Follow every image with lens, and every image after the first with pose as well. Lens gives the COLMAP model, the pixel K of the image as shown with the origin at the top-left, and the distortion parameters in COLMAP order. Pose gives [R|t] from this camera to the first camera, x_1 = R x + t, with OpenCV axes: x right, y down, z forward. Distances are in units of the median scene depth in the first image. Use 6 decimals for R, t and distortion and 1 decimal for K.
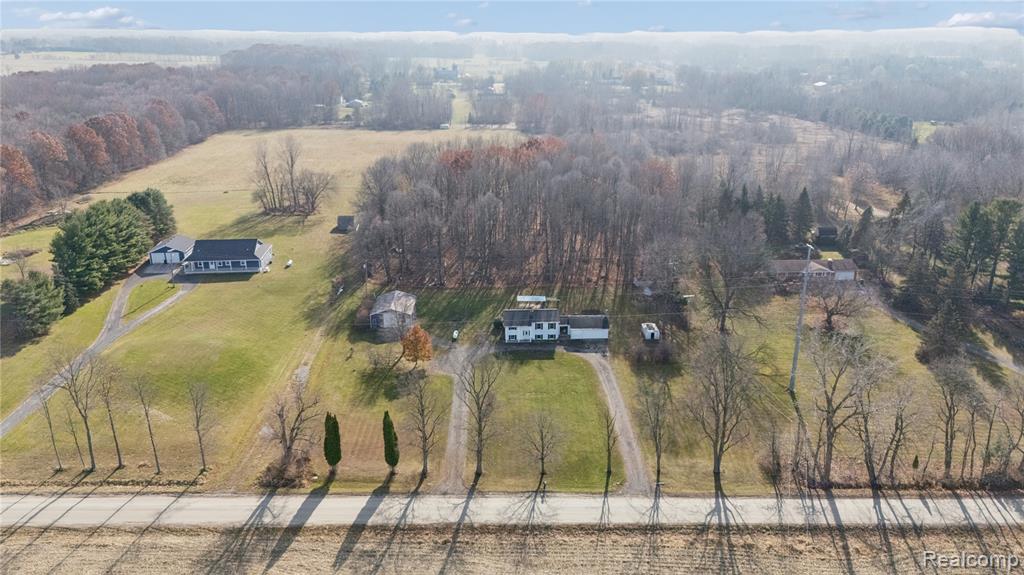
lens RADIAL K [[754.2, 0, 512.0], [0, 754.2, 287.5], [0, 0, 1]] dist [0.046102, -0.006282]
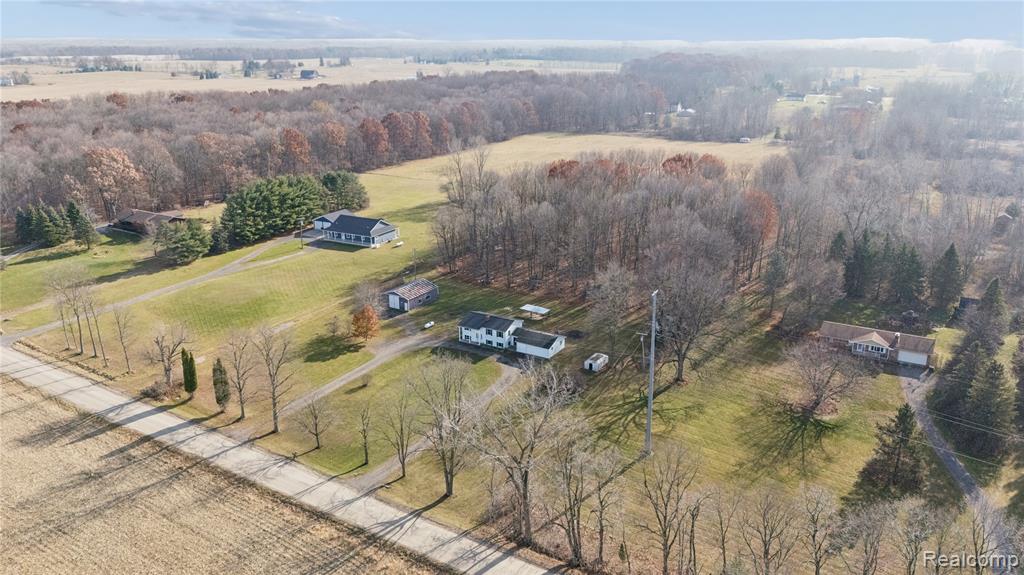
lens RADIAL K [[754.2, 0, 512.0], [0, 754.2, 287.5], [0, 0, 1]] dist [0.046102, -0.006282]
pose [[0.839694, 0.169888, -0.515802, 0.606657], [-0.175152, 0.983773, 0.038884, -0.055882], [0.514039, 0.057693, 0.855825, 0.143679]]
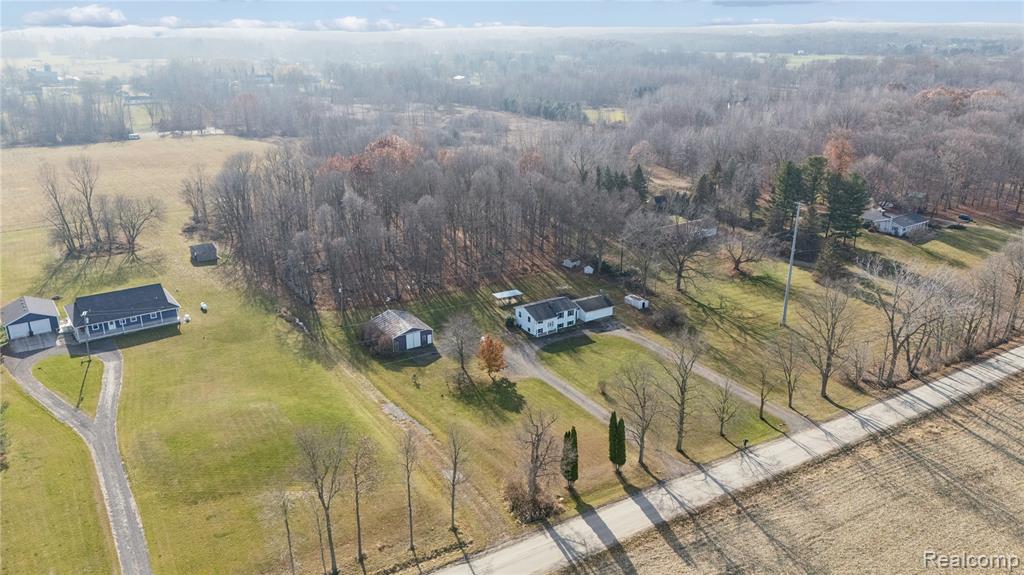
lens RADIAL K [[738.6, 0, 511.2], [0, 738.6, 304.1], [0, 0, 1]] dist [0.049595, -0.000201]
pose [[0.860441, -0.178710, 0.477183, -0.525248], [0.164738, 0.983752, 0.071374, -0.049508], [-0.482185, 0.017197, 0.875900, 0.155133]]
